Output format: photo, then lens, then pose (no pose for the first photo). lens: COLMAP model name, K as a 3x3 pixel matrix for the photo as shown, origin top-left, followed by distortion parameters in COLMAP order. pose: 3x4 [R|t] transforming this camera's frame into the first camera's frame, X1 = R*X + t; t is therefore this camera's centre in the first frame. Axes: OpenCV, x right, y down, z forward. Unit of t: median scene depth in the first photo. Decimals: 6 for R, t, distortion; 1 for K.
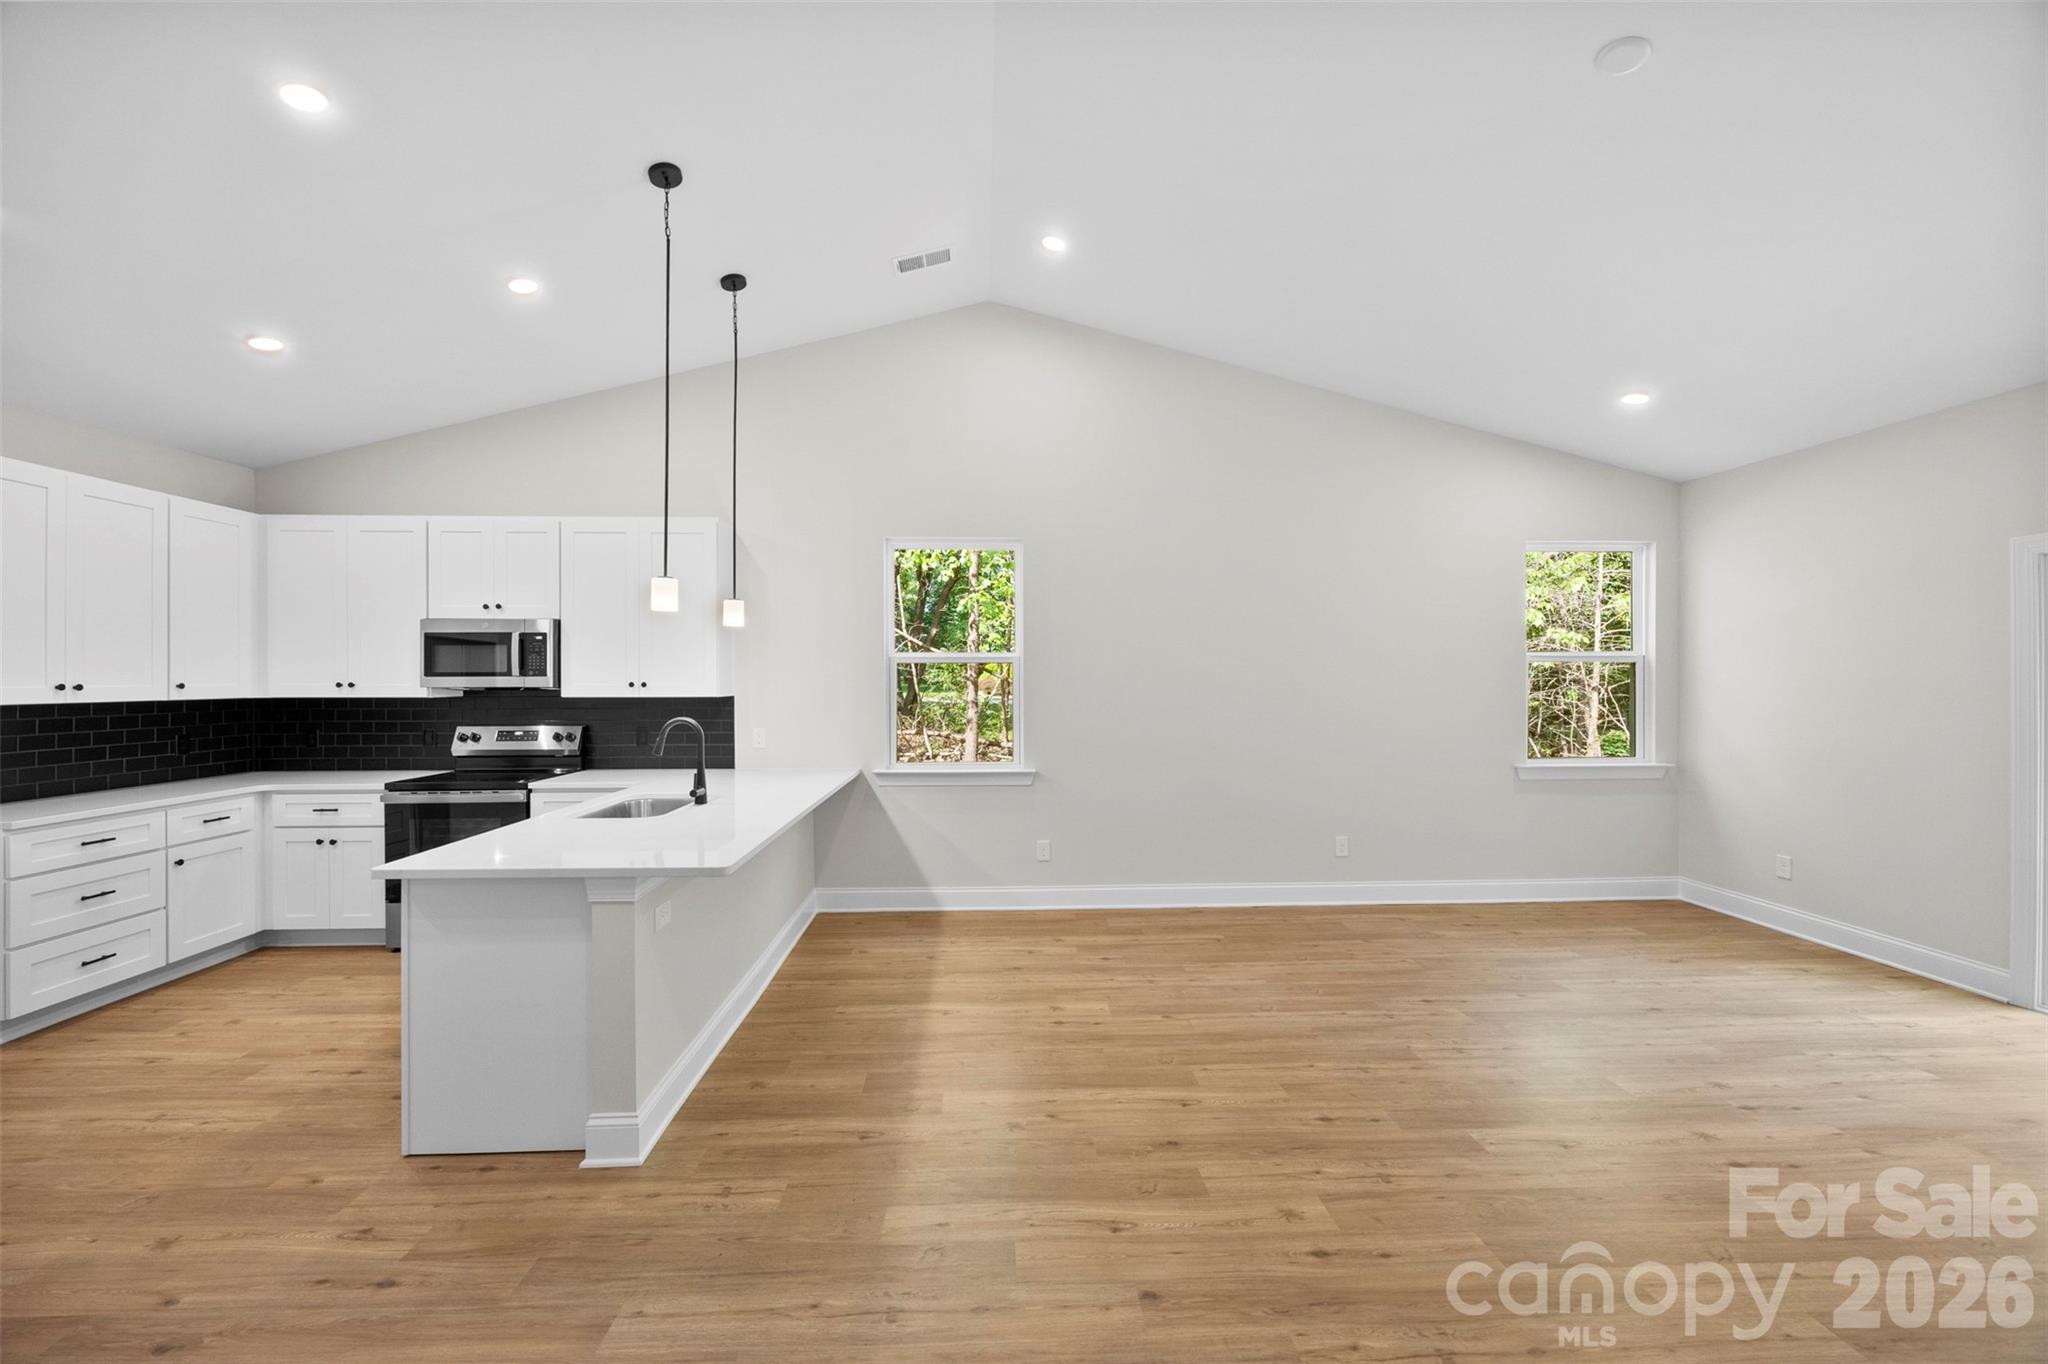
lens RADIAL K [[779.3, 0, 1013.0], [0, 779.3, 674.0], [0, 0, 1]] dist [-0.007670, 0.000888]
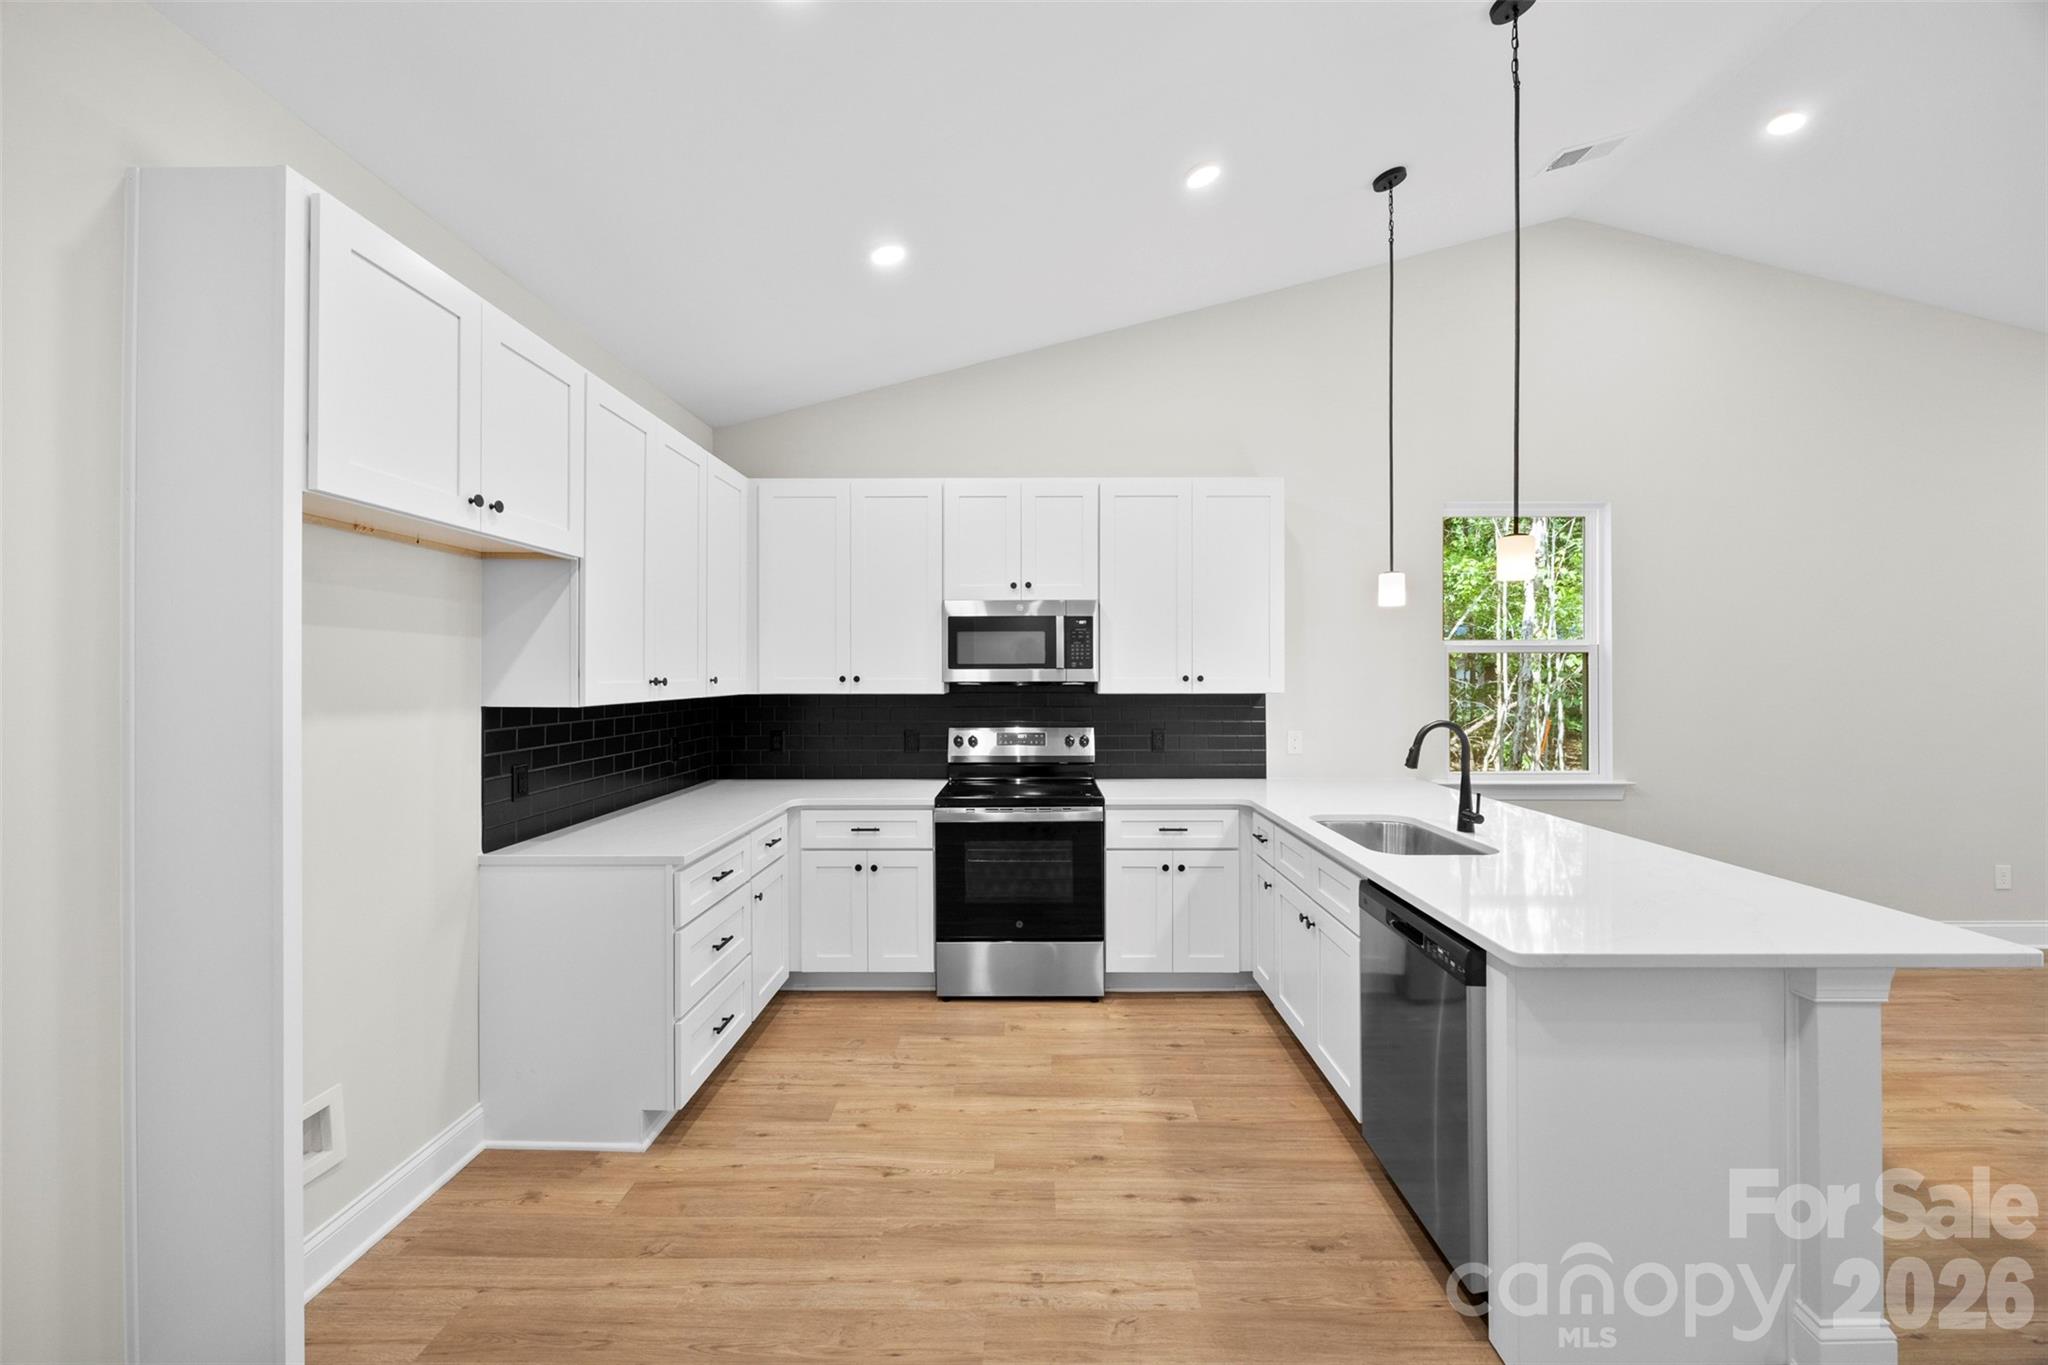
lens RADIAL K [[779.3, 0, 1027.0], [0, 779.3, 675.1], [0, 0, 1]] dist [-0.007670, 0.000888]
pose [[0.998772, -0.000814, -0.049542, -0.699551], [0.001188, 0.999971, 0.007511, 0.003477], [0.049535, -0.007560, 0.998744, 0.181456]]
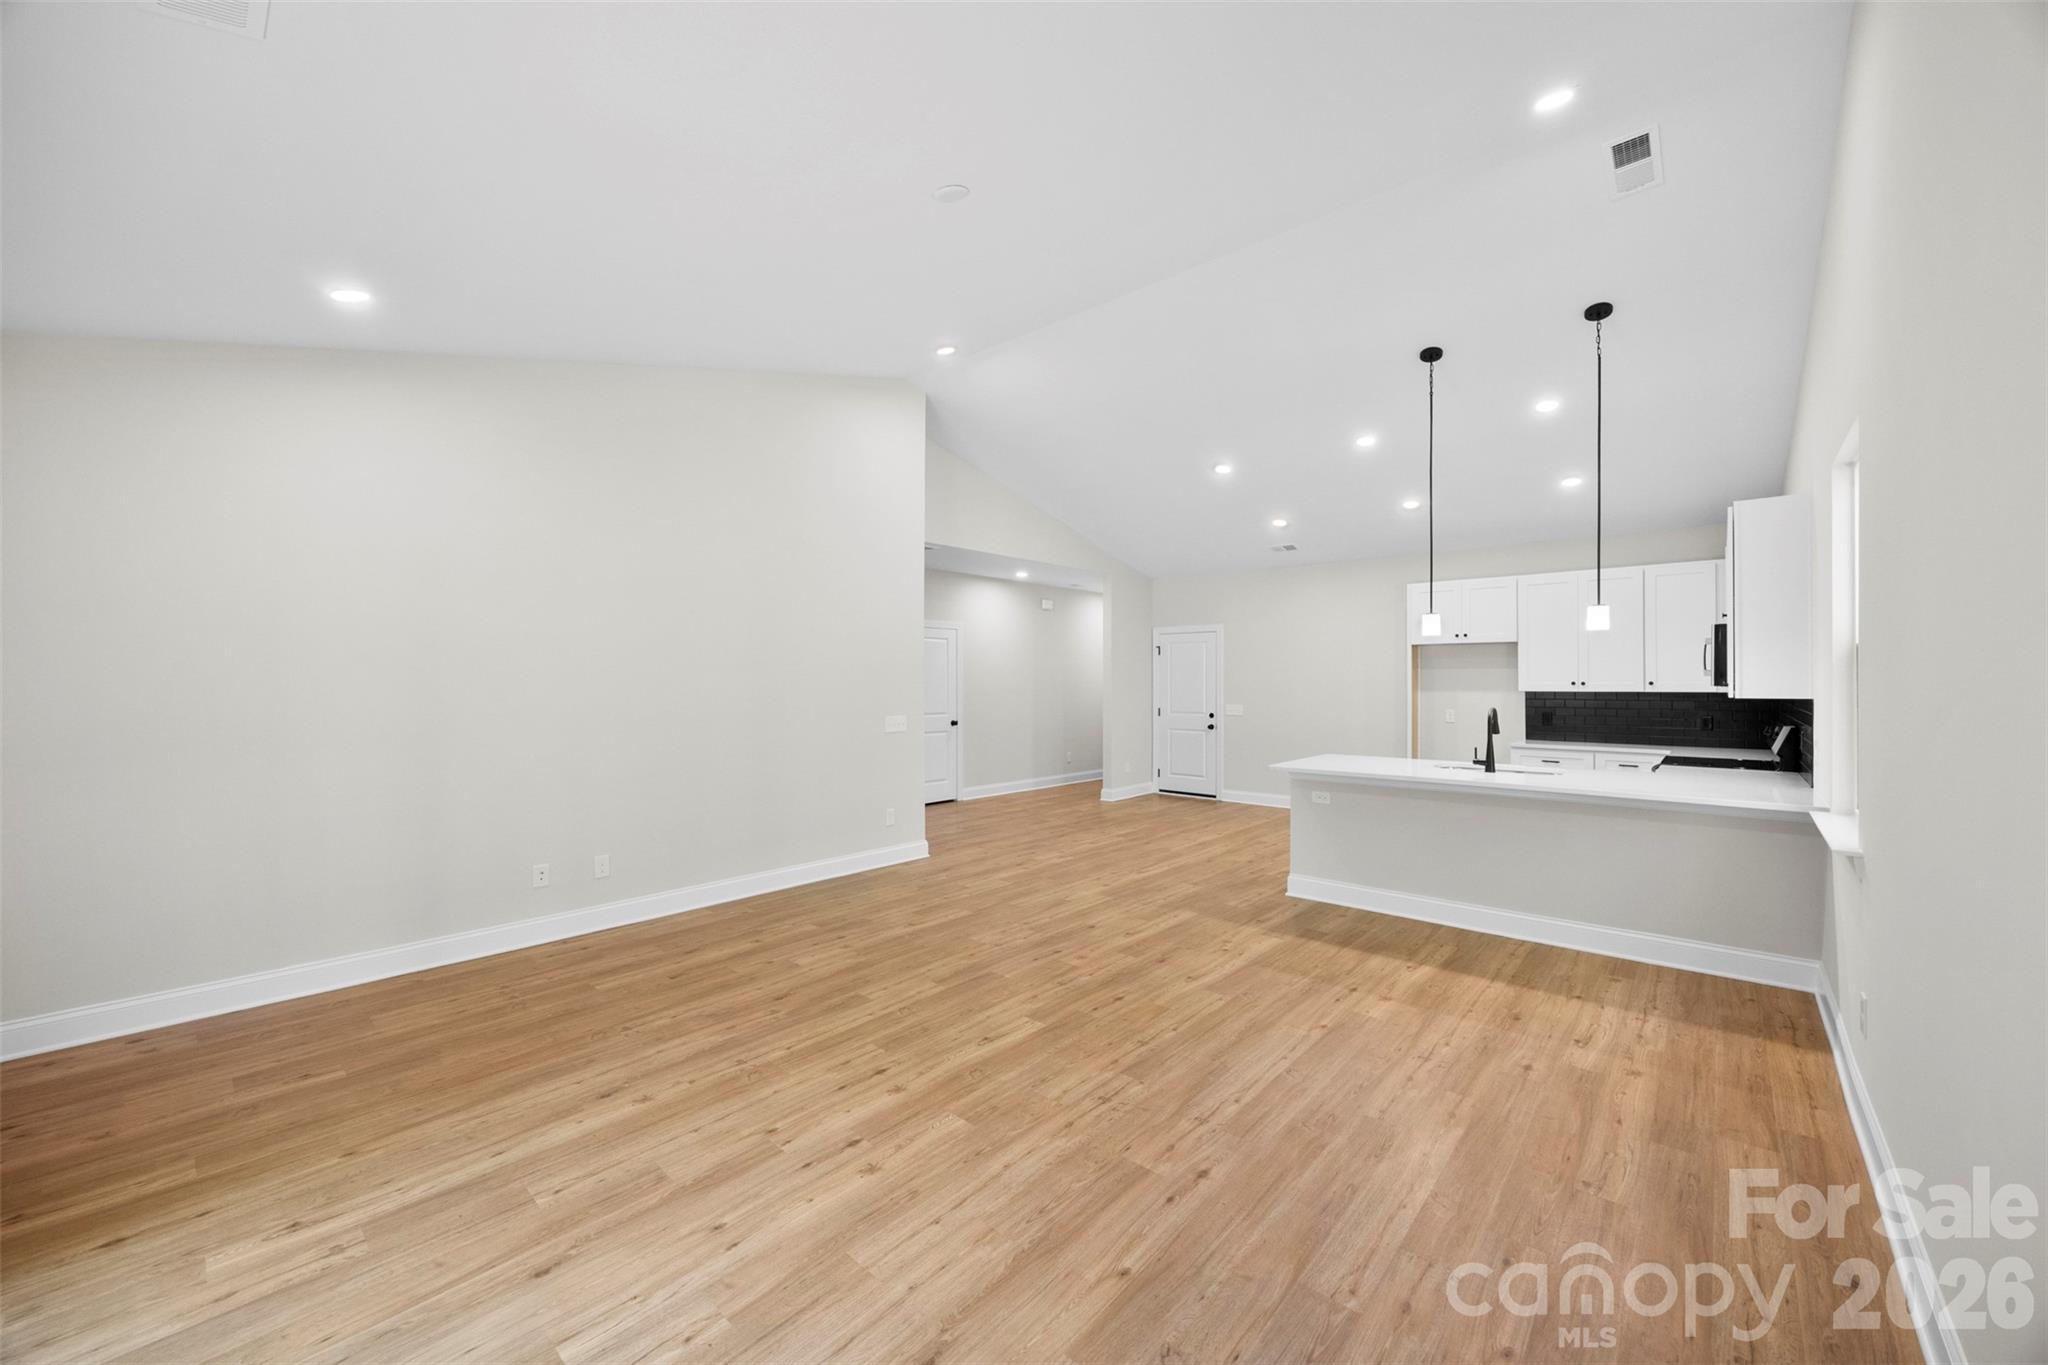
lens RADIAL K [[779.3, 0, 1026.9], [0, 779.3, 676.0], [0, 0, 1]] dist [-0.007670, 0.000888]
pose [[-0.696675, -0.001299, -0.717386, 0.975909], [0.008620, 0.999911, -0.010181, 0.006201], [0.717335, -0.013276, -0.696602, 1.195817]]
